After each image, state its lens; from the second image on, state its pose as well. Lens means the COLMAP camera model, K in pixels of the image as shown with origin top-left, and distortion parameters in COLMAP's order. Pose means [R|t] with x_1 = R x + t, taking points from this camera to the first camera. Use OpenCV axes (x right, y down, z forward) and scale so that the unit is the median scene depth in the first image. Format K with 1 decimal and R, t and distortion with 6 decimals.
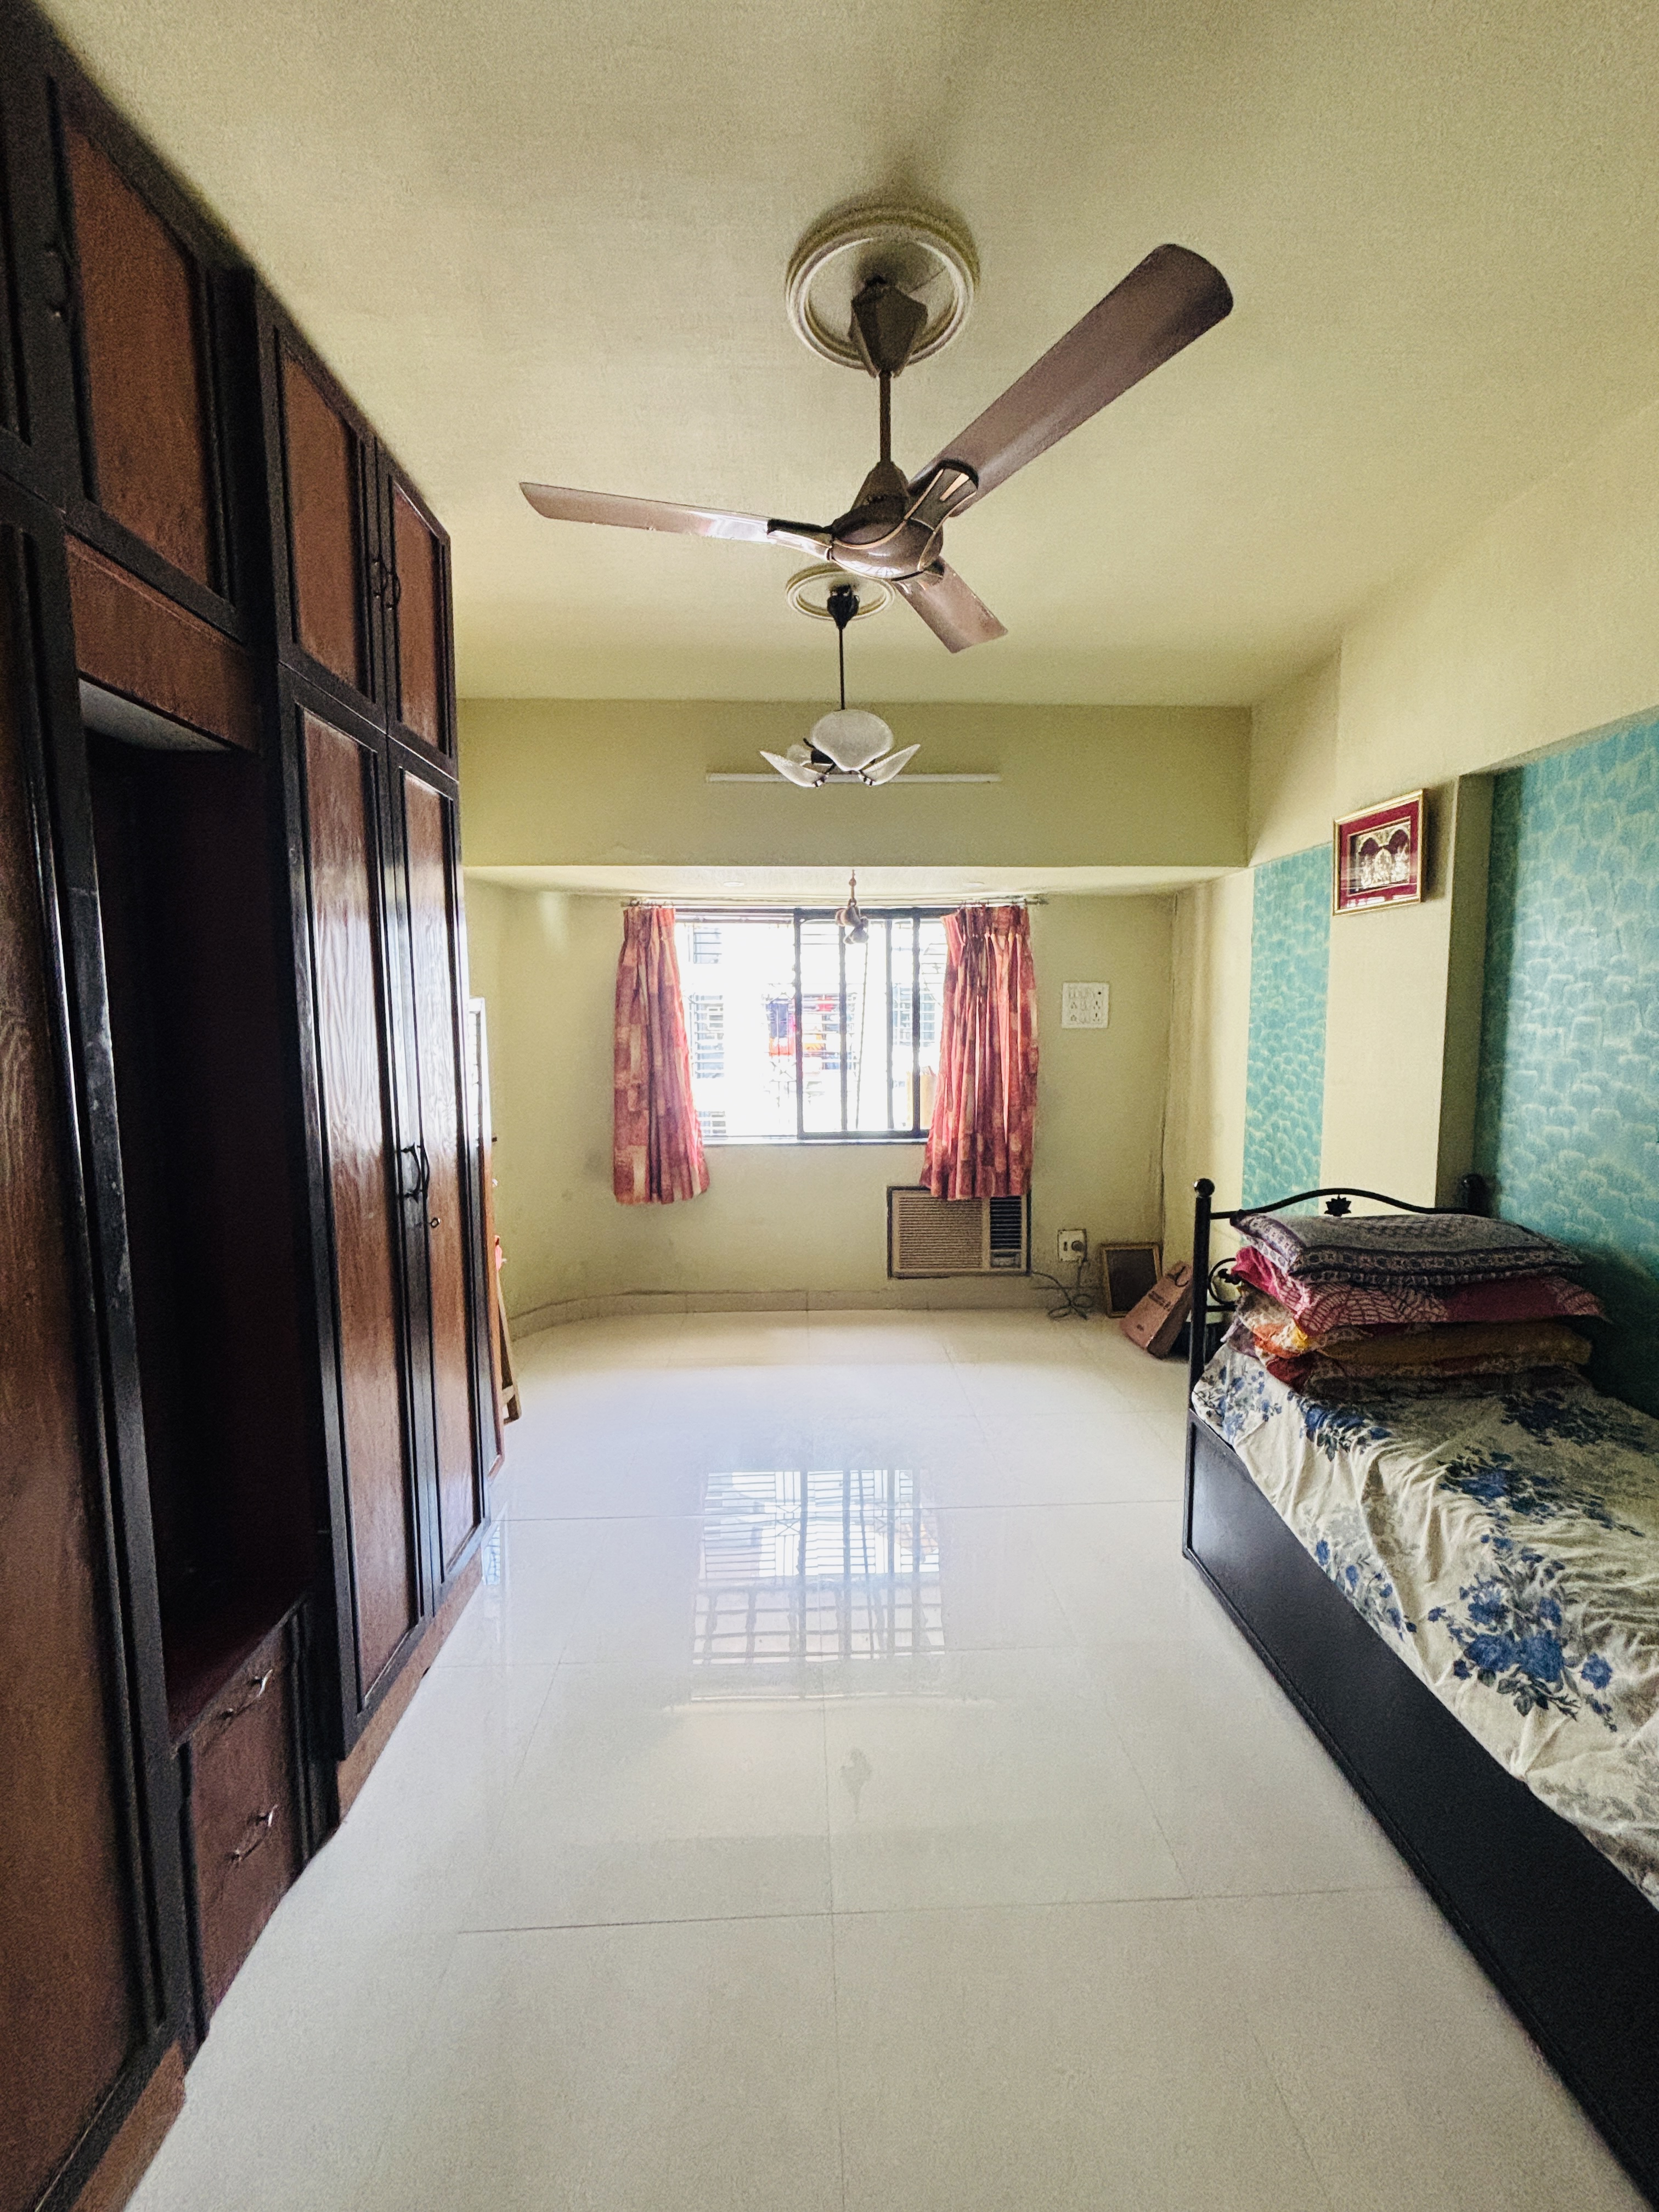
lens RADIAL K [[899.7, 0, 830.9], [0, 899.7, 1108.1], [0, 0, 1]] dist [-0.001665, -0.000130]
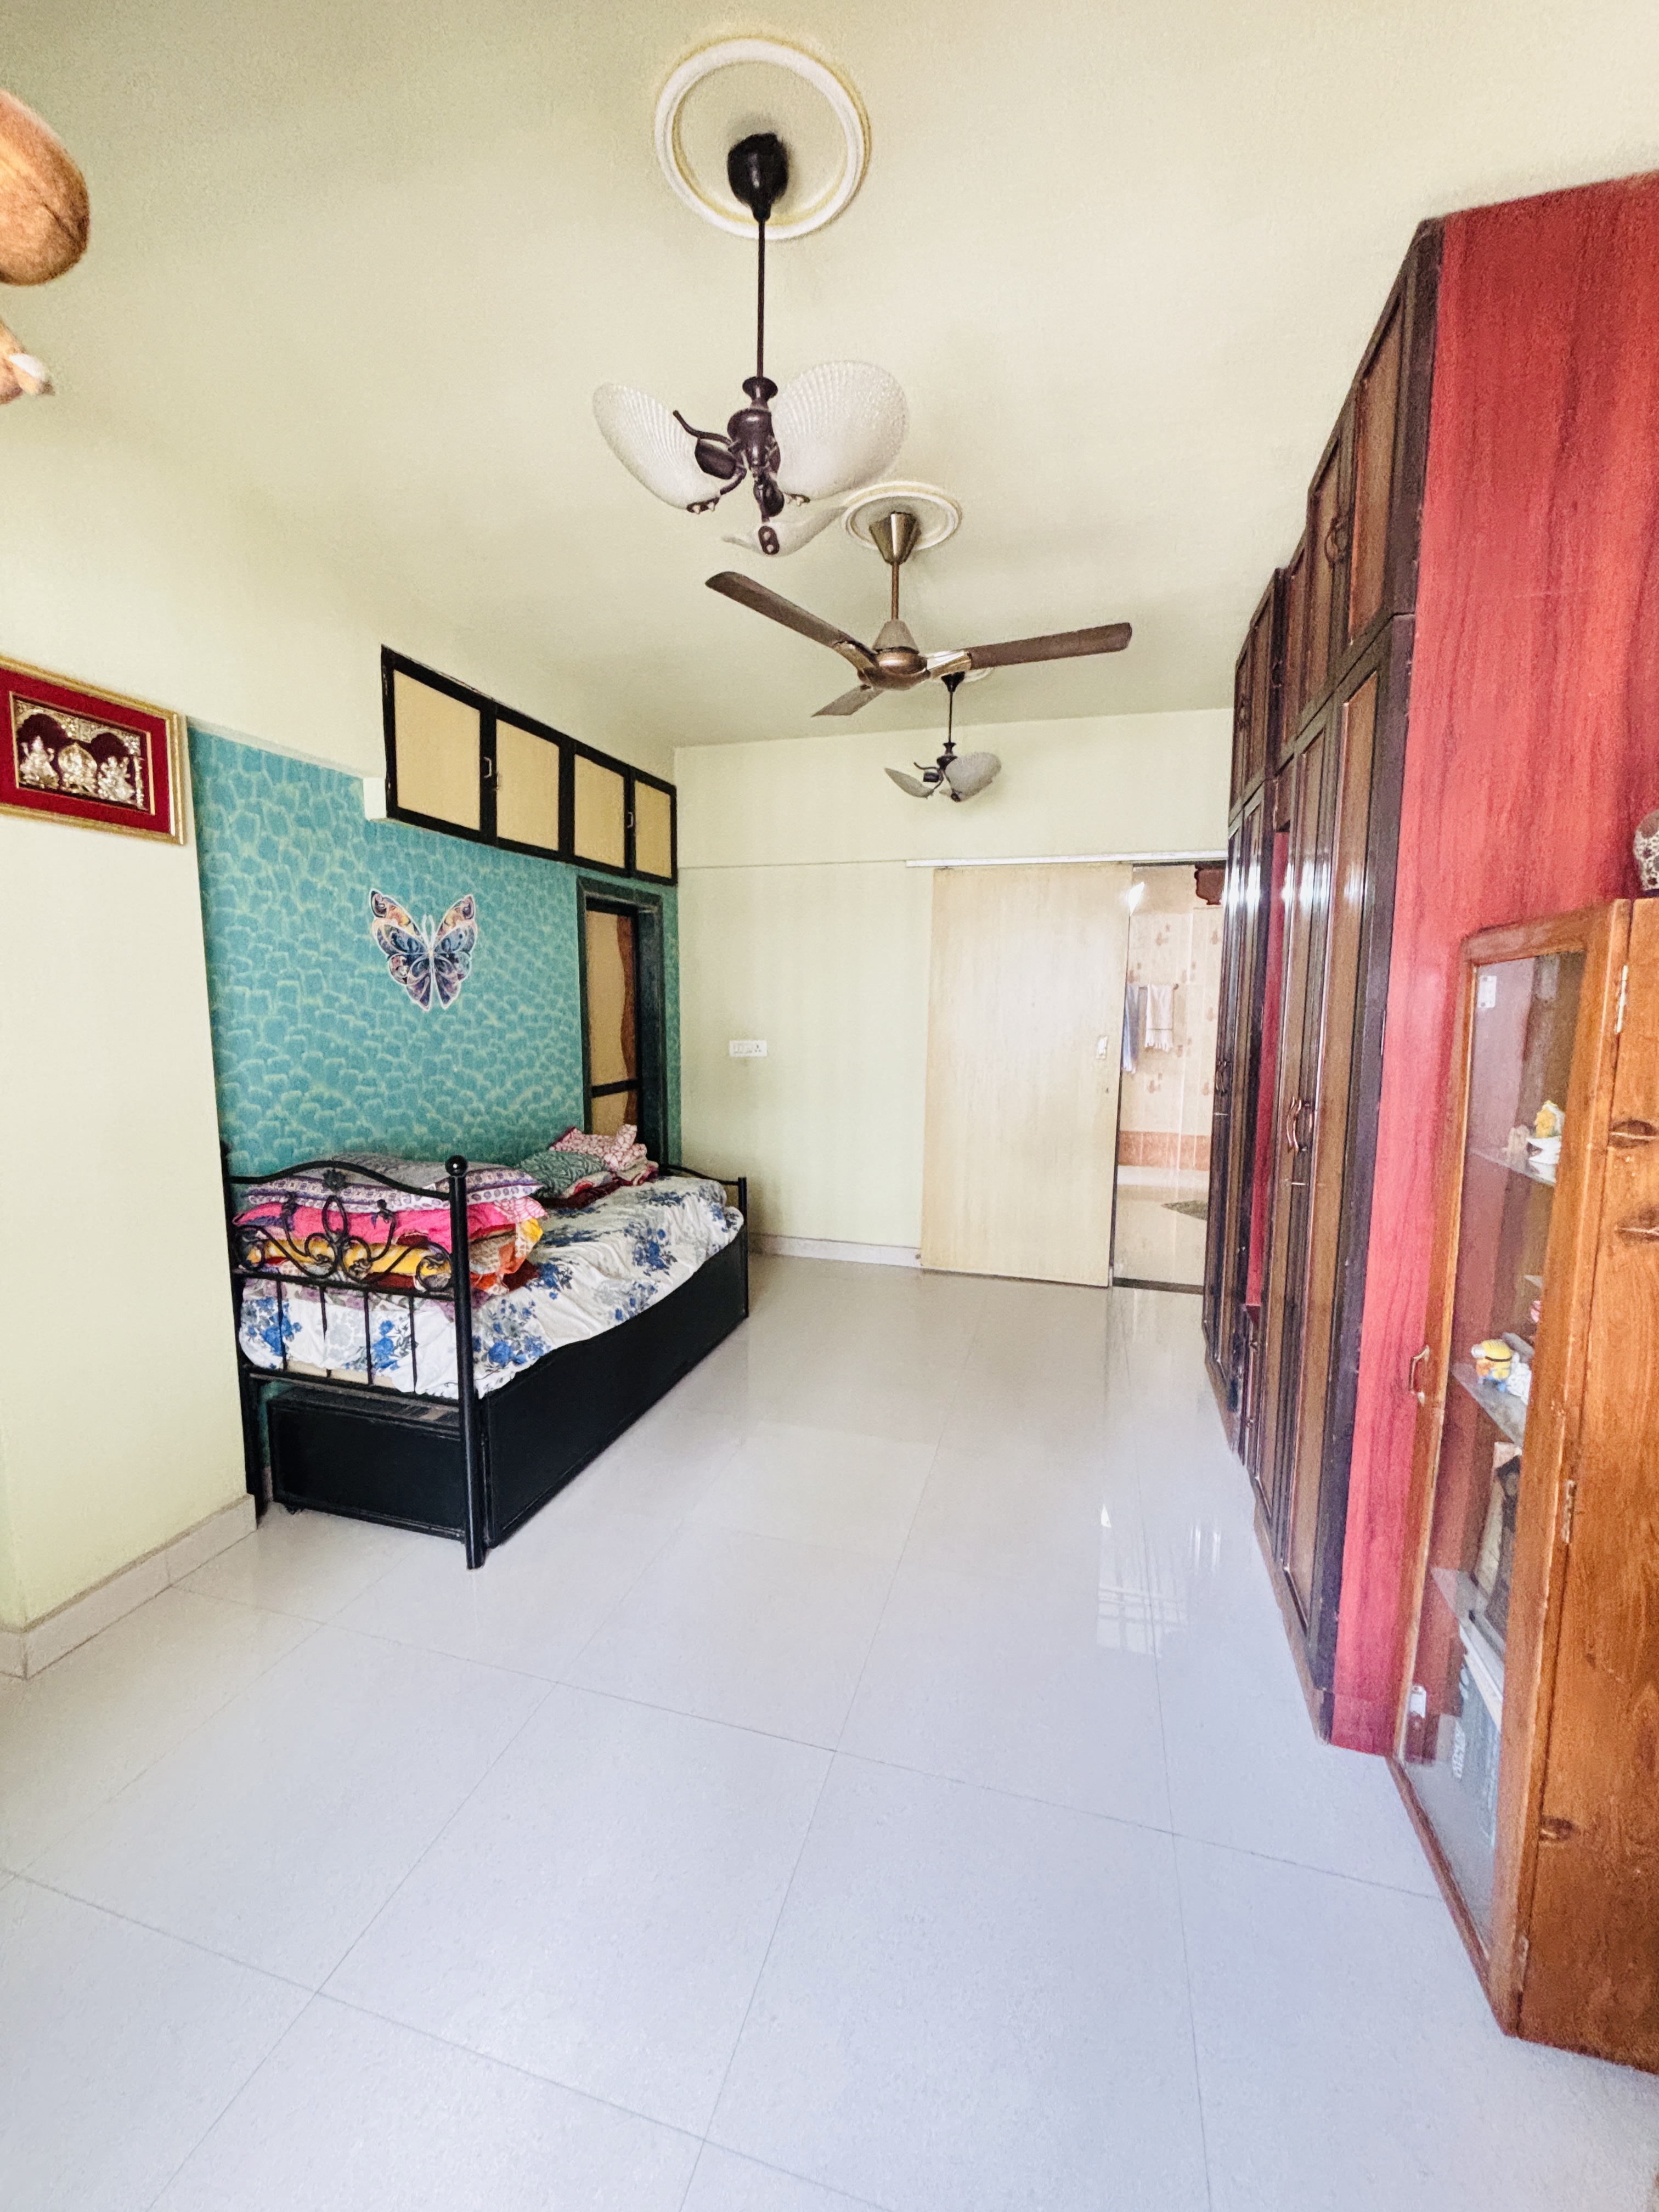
lens RADIAL K [[899.7, 0, 827.9], [0, 899.7, 1089.6], [0, 0, 1]] dist [-0.001665, -0.000130]
pose [[-0.946949, -0.032305, 0.319755, -0.250850], [0.032221, 0.980379, 0.194472, -0.165734], [-0.319763, 0.194458, -0.927328, 1.872551]]
